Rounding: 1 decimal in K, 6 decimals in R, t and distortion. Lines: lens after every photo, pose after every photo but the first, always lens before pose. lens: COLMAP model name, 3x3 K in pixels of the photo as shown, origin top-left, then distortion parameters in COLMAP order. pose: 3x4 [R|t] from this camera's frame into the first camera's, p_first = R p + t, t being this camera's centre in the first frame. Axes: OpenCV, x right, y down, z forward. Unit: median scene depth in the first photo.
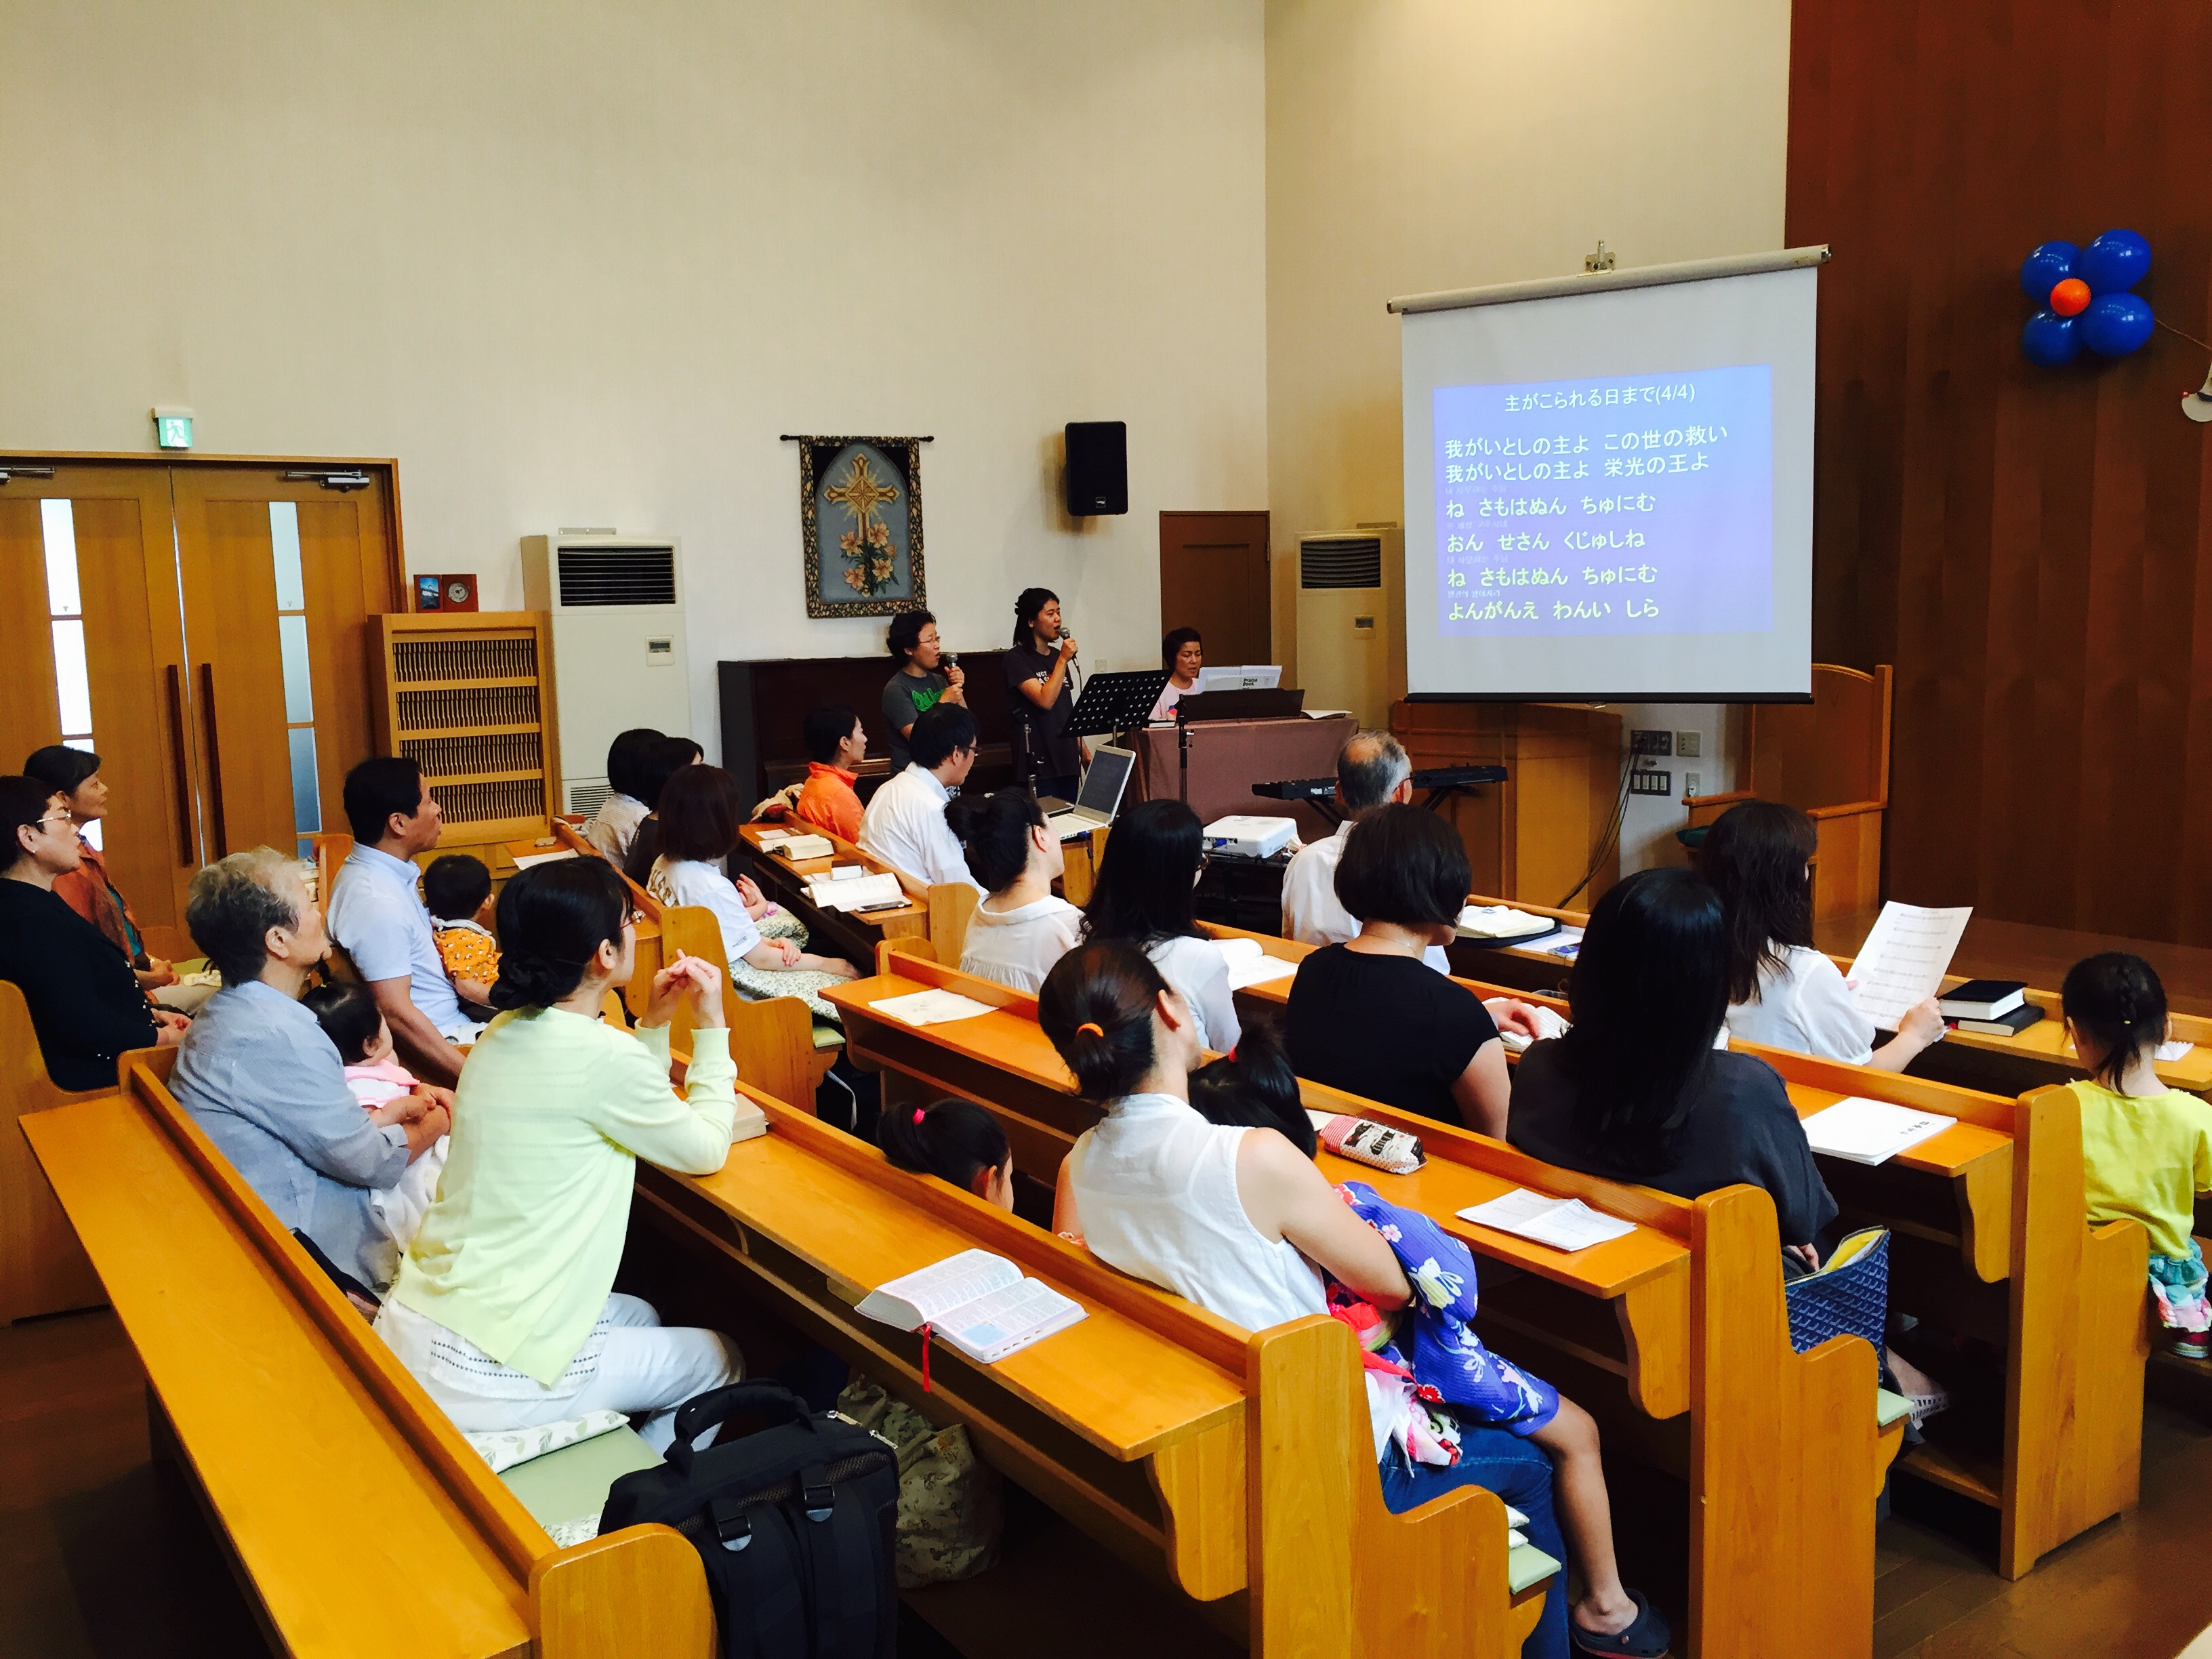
lens RADIAL K [[1876.6, 0, 1122.8], [0, 1876.6, 828.1], [0, 0, 1]] dist [0.077533, -0.113211]
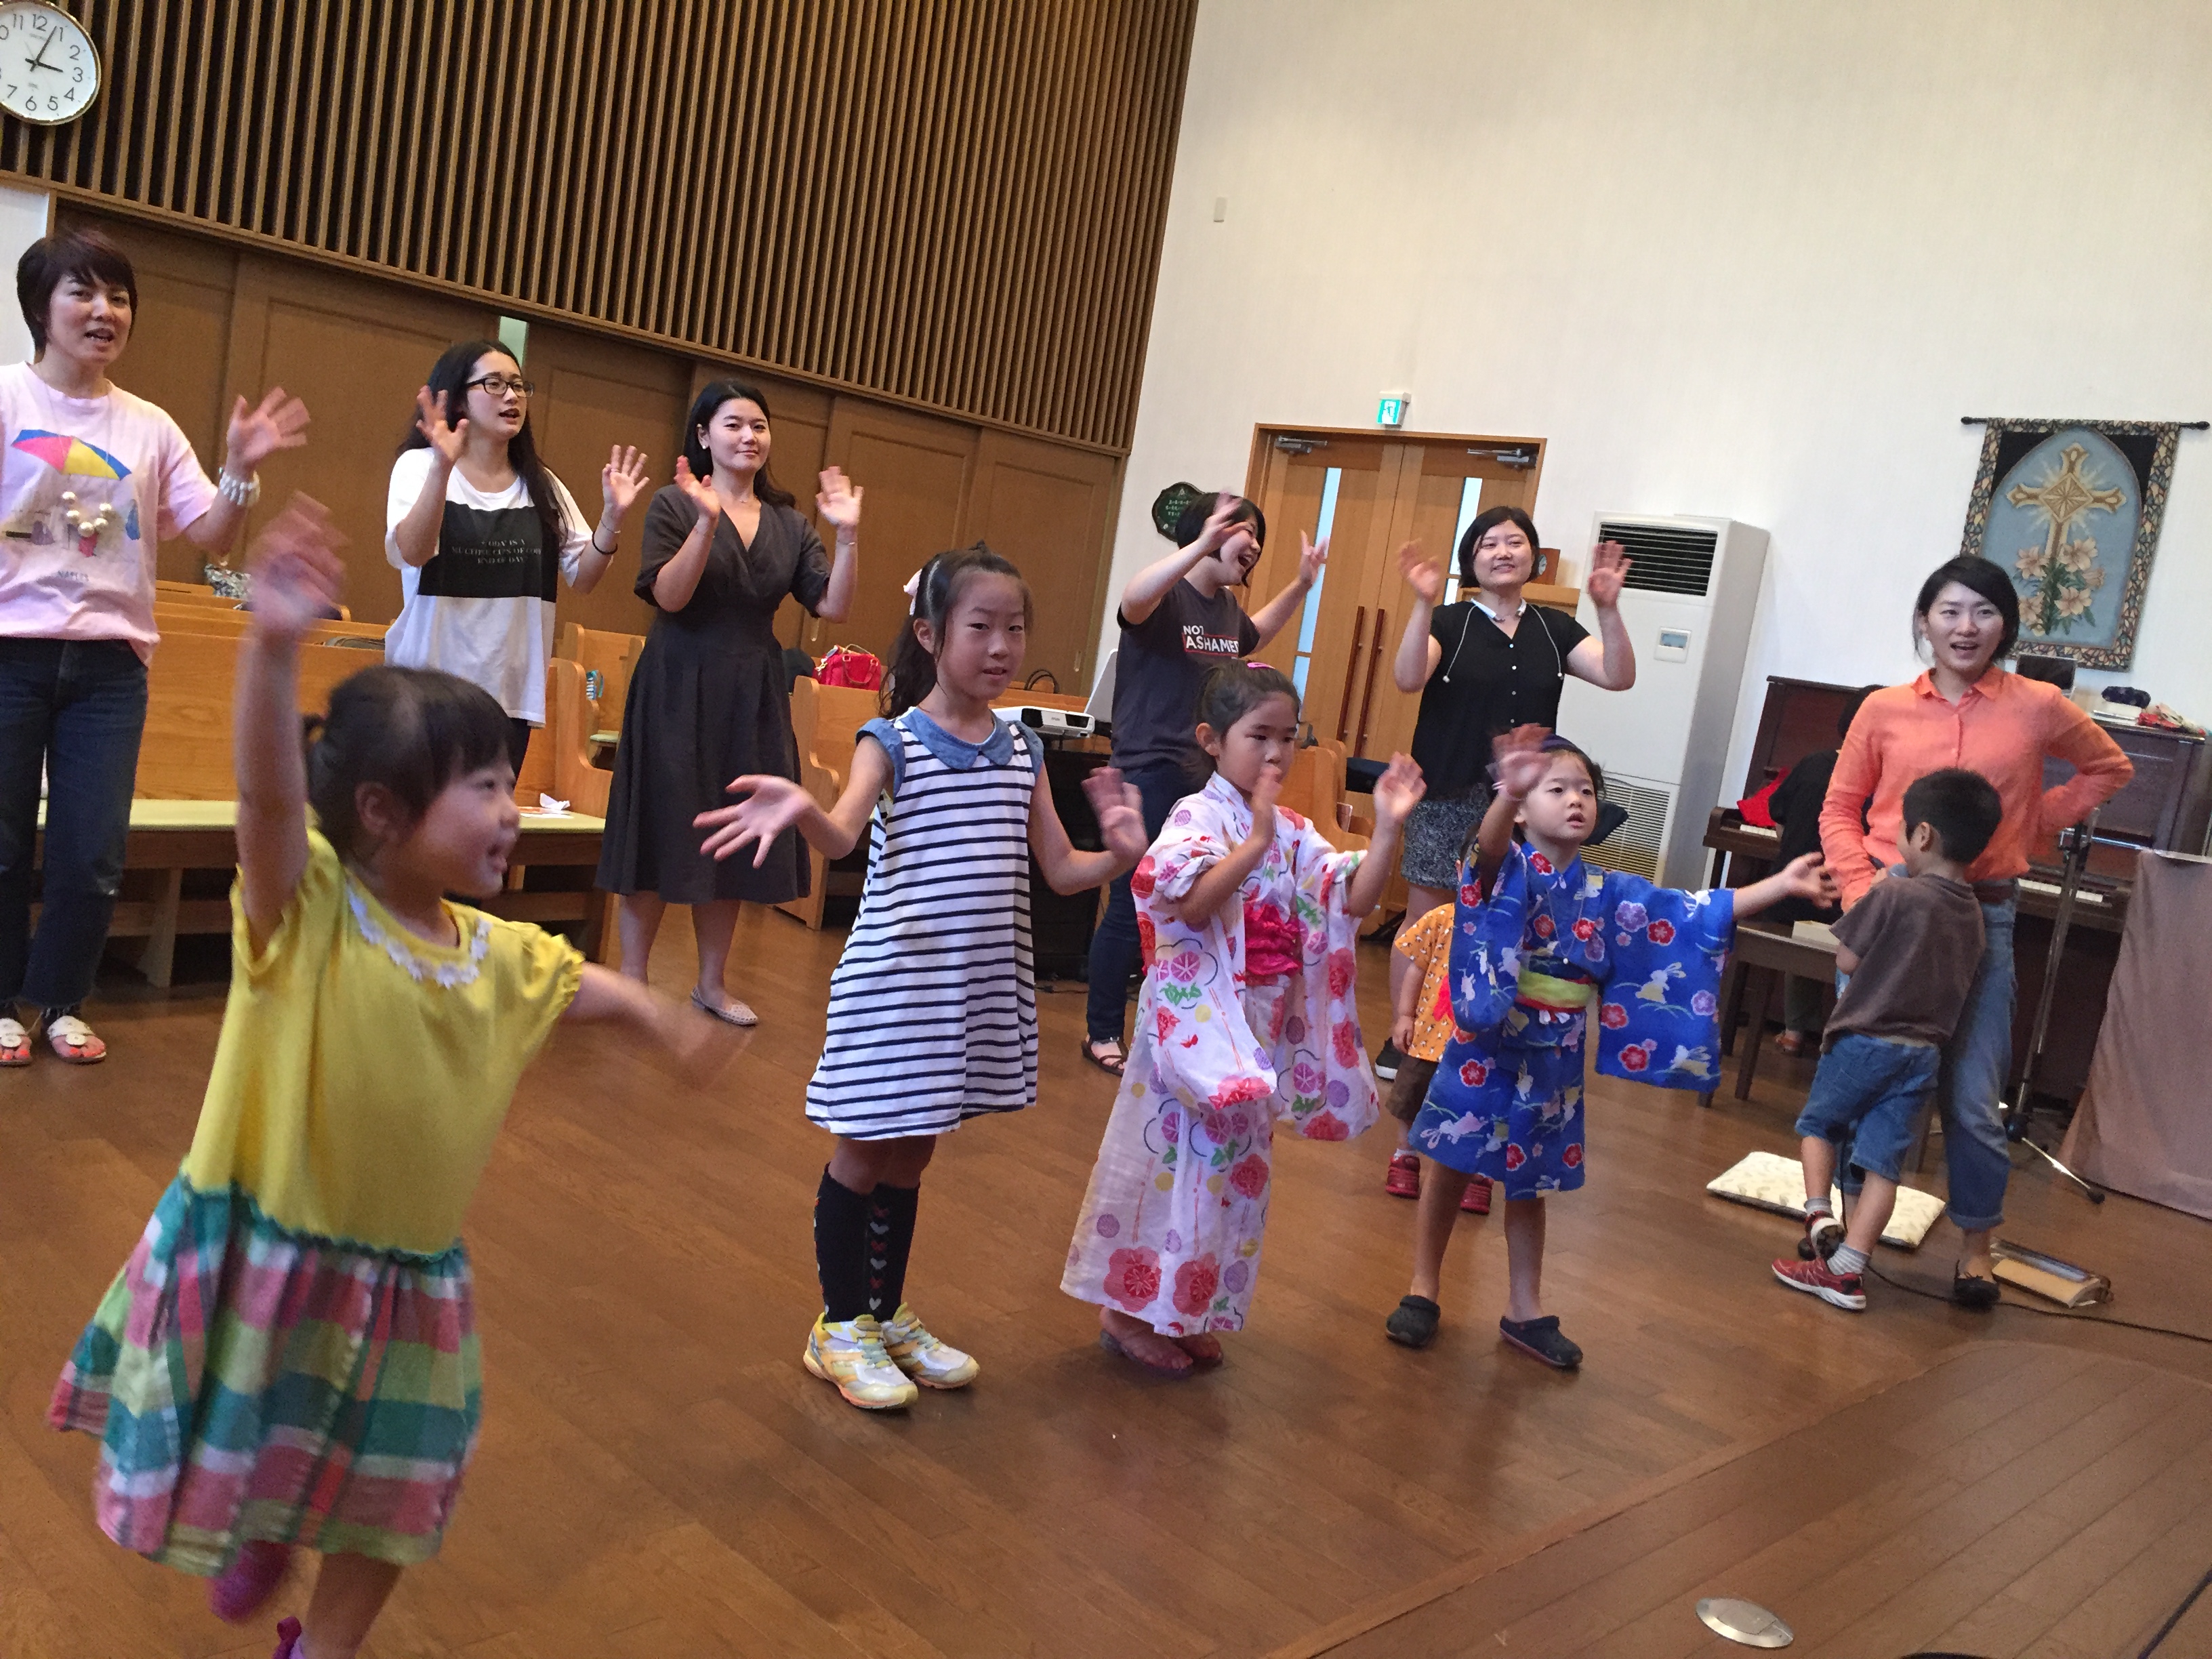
lens RADIAL K [[1876.6, 0, 1103.2], [0, 1876.6, 828.6], [0, 0, 1]] dist [0.077533, -0.113211]
pose [[0.183277, 0.162850, -0.969479, 0.533324], [-0.281080, 0.953694, 0.107061, -0.028360], [0.942021, 0.252879, 0.220564, 0.517295]]
